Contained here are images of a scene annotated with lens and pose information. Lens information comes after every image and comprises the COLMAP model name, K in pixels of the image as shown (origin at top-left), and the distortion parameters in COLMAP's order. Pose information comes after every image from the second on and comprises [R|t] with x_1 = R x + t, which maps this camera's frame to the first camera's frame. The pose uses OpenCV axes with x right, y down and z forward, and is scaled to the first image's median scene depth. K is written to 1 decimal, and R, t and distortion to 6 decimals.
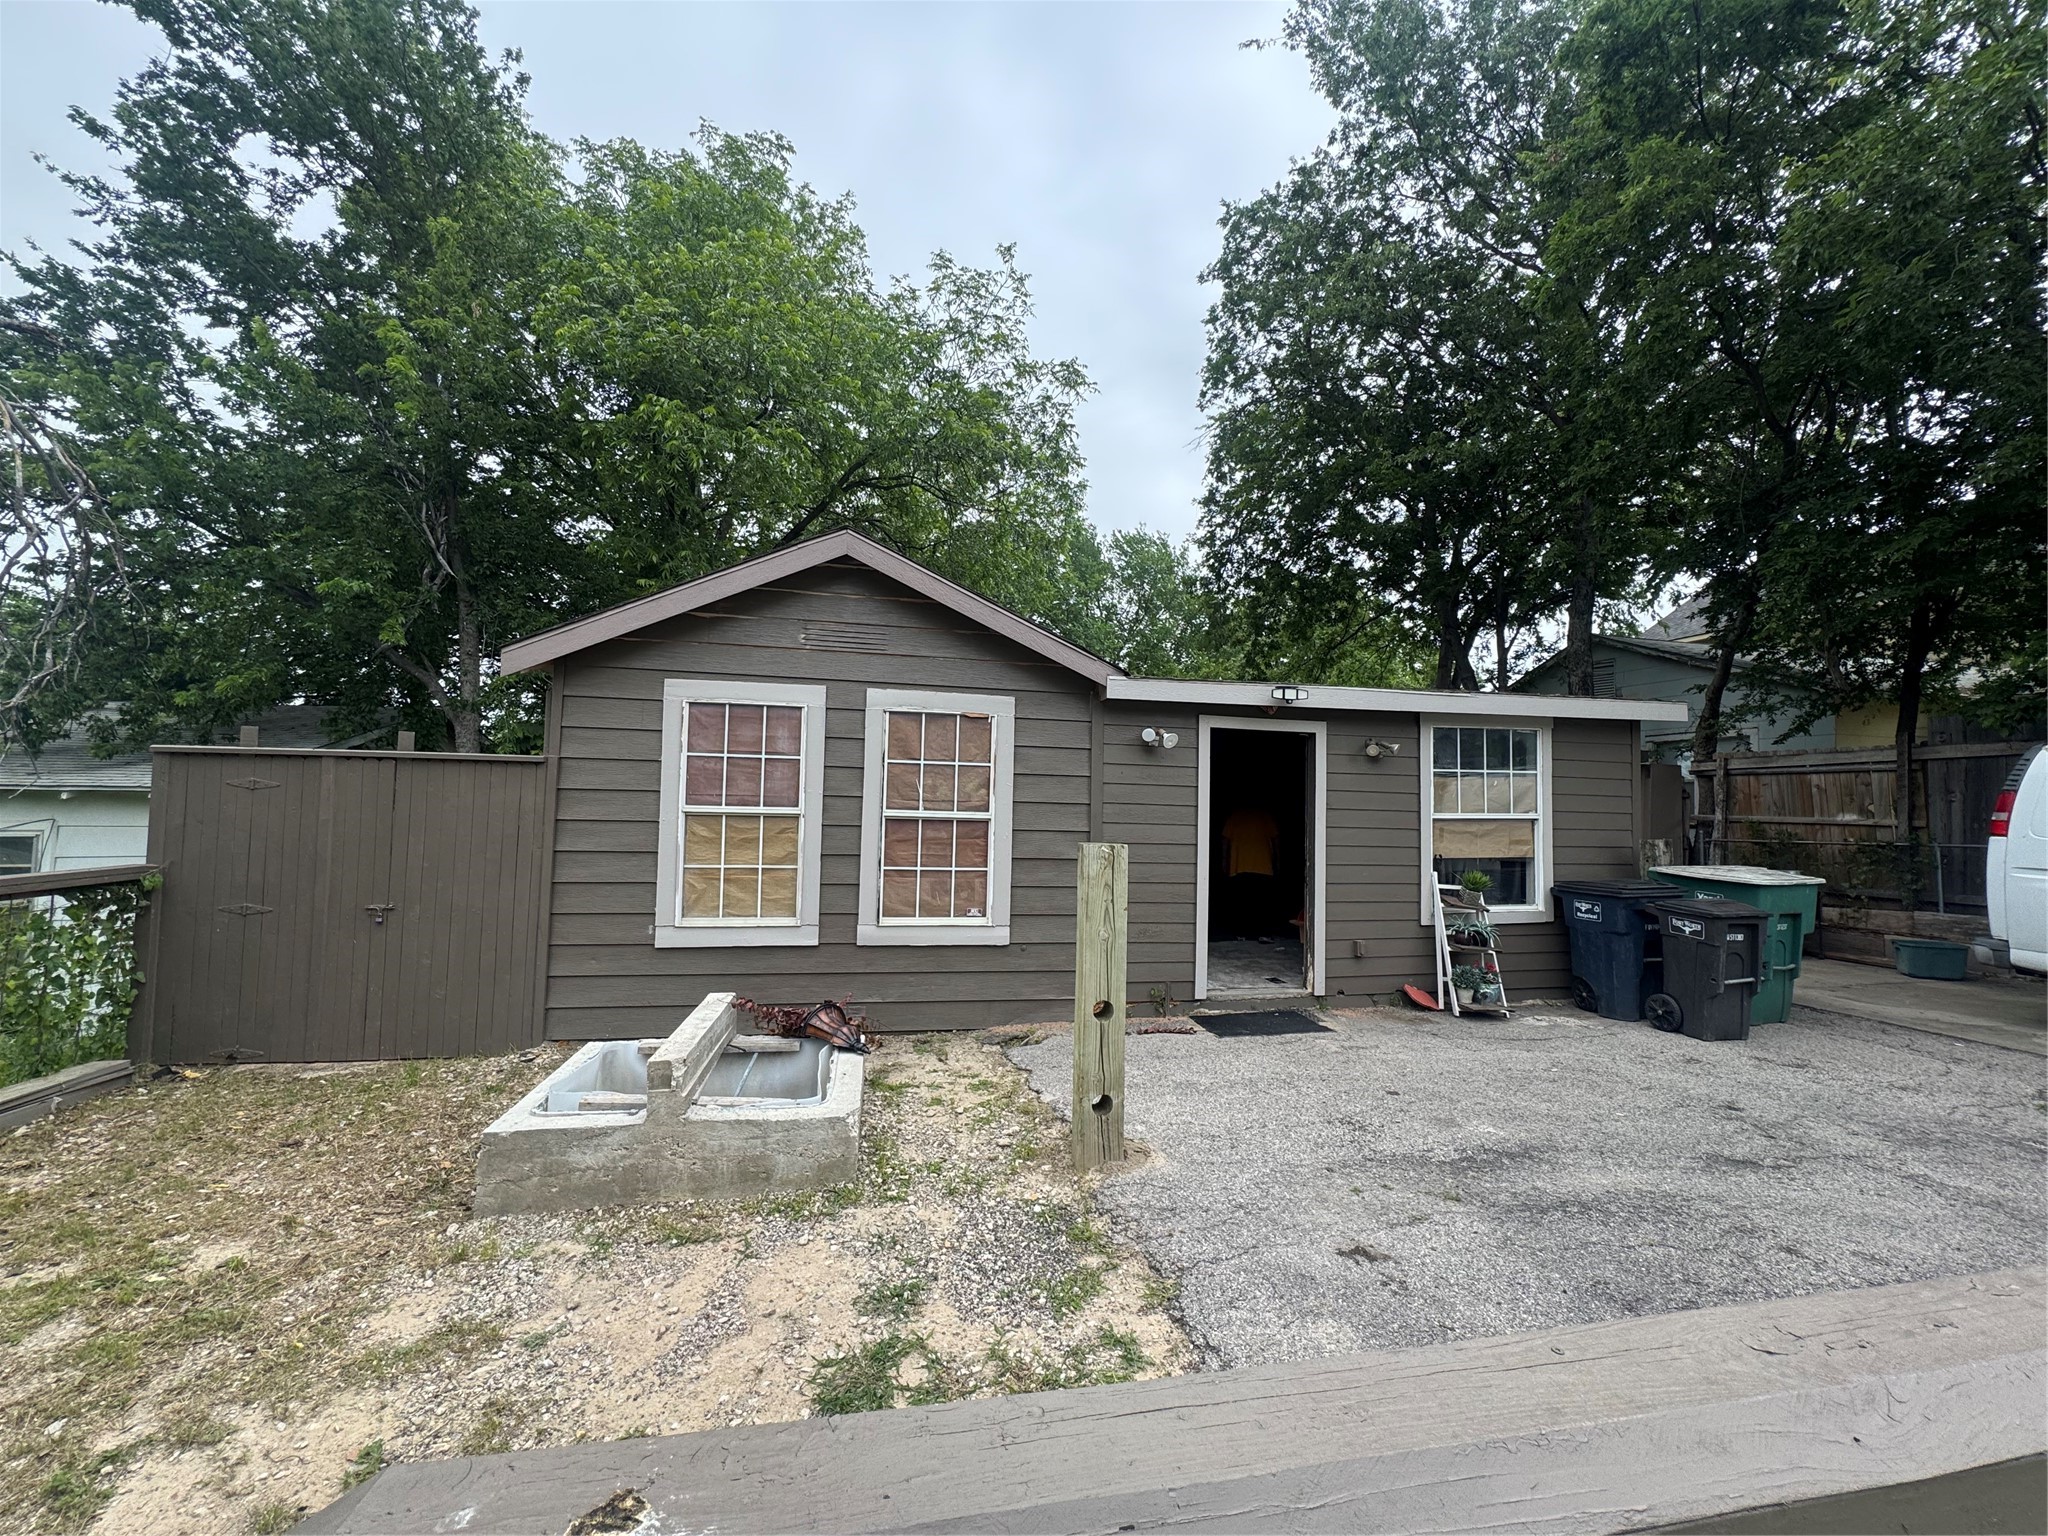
lens RADIAL K [[826.4, 0, 1024.0], [0, 826.4, 768.0], [0, 0, 1]] dist [-0.000798, 0.000303]
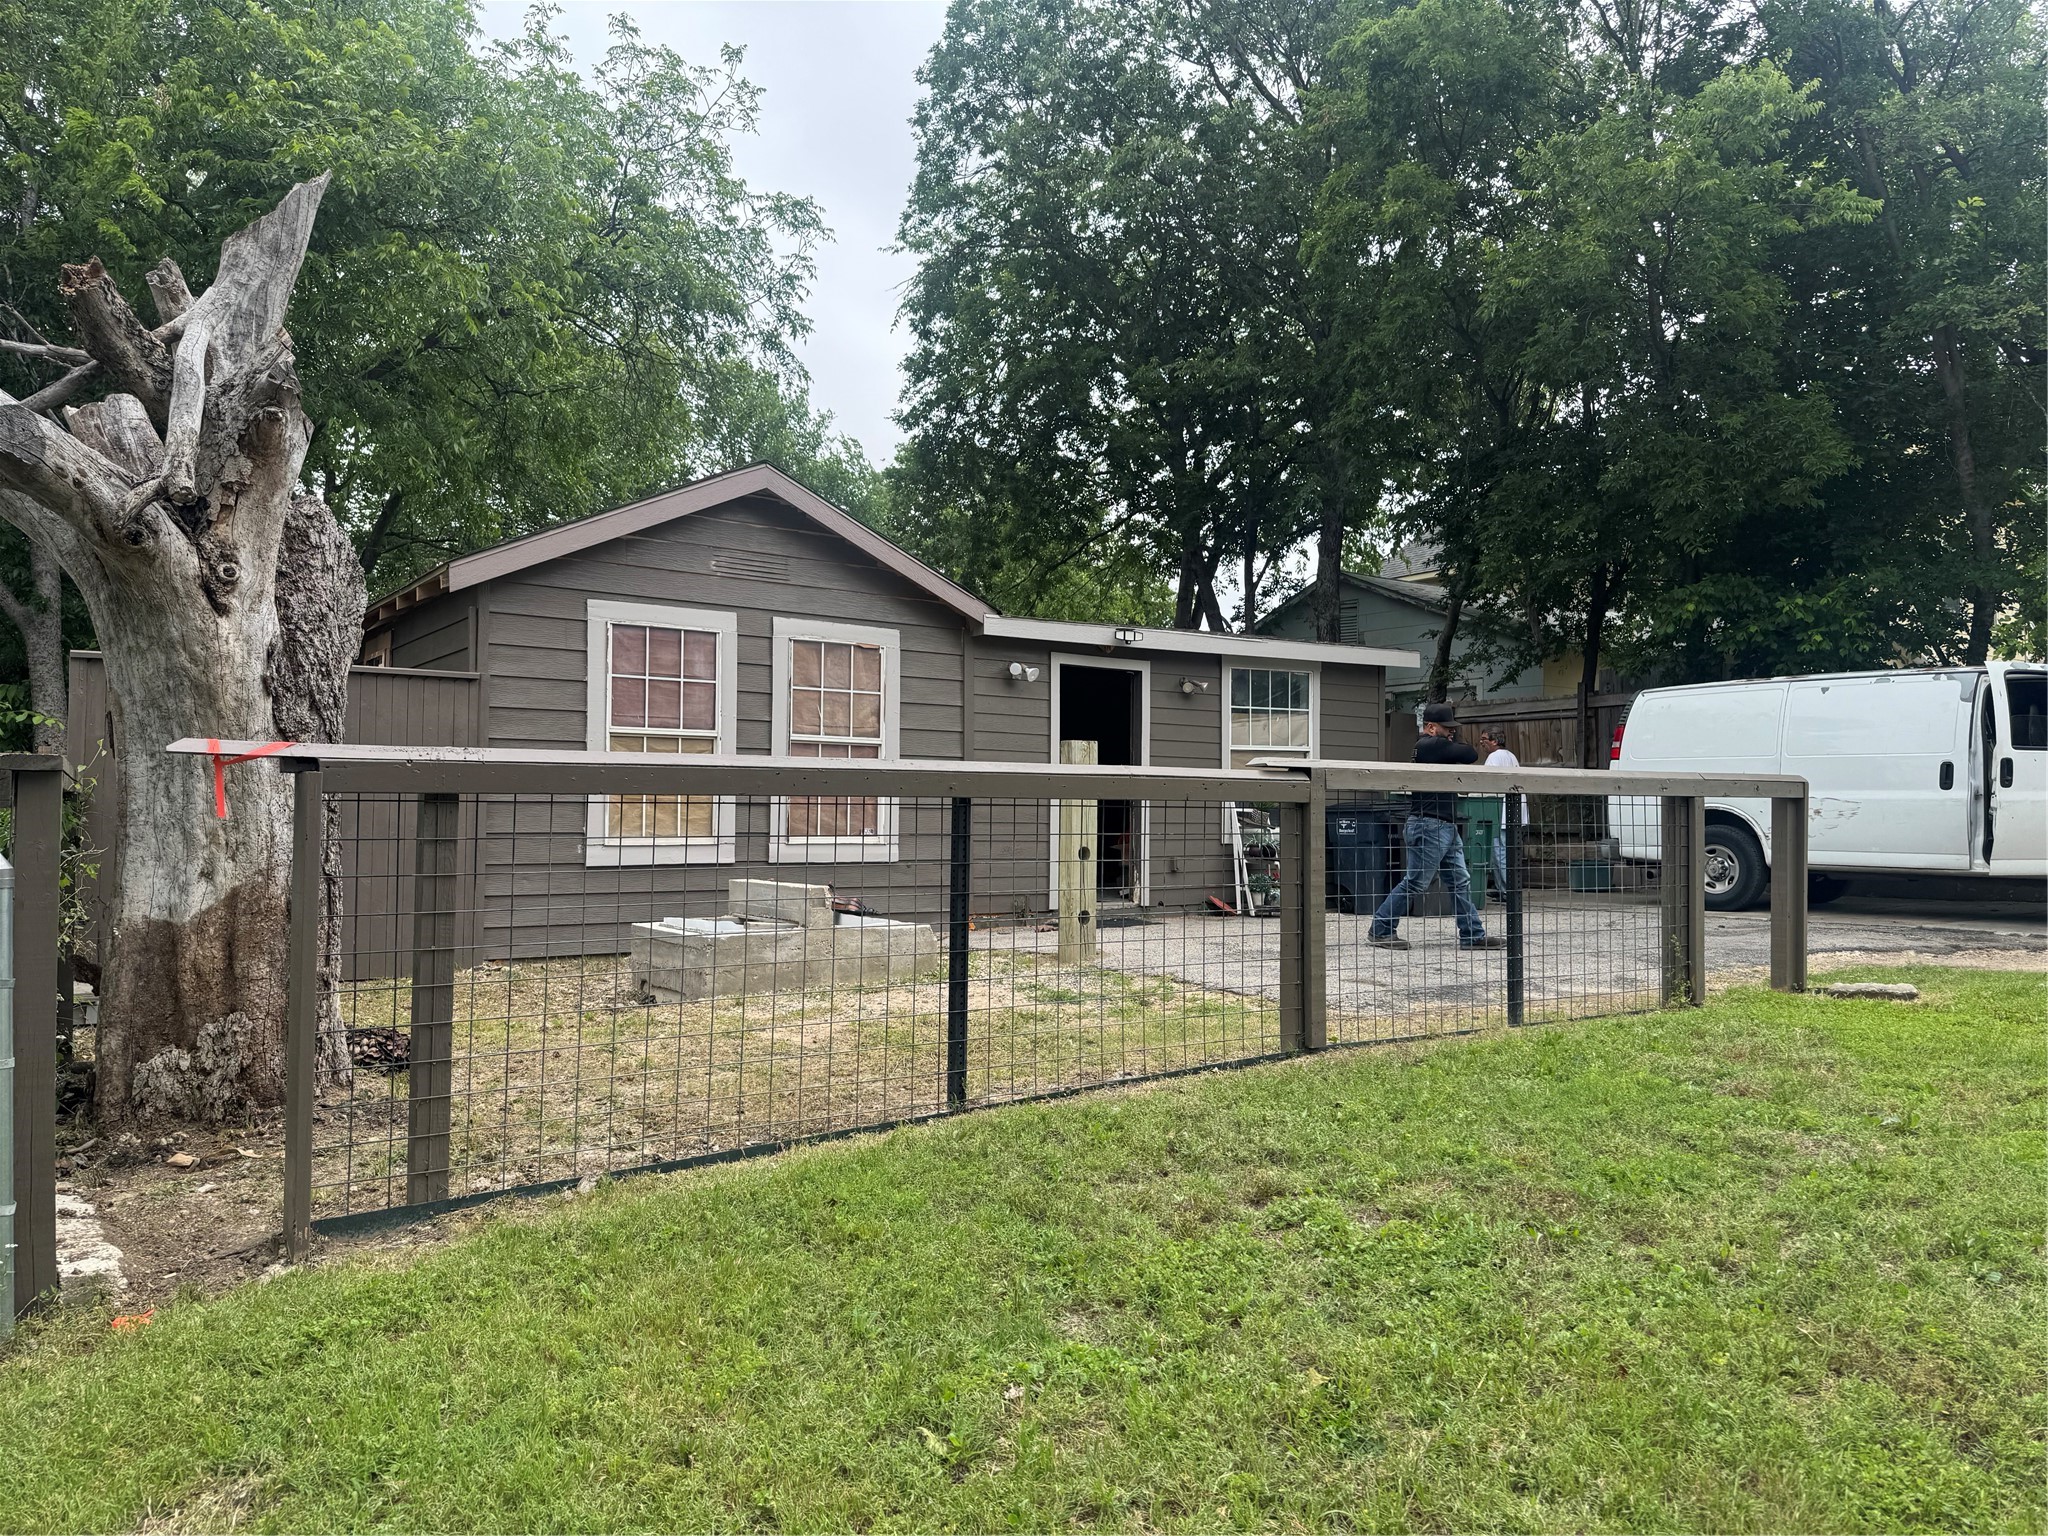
lens RADIAL K [[1430.8, 0, 1024.0], [0, 1430.8, 768.0], [0, 0, 1]] dist [0.223821, -0.465255]
pose [[0.919314, -0.003836, 0.393506, -0.550204], [-0.004124, 0.999804, 0.019379, 0.050949], [-0.393503, -0.019439, 0.919118, -0.709344]]
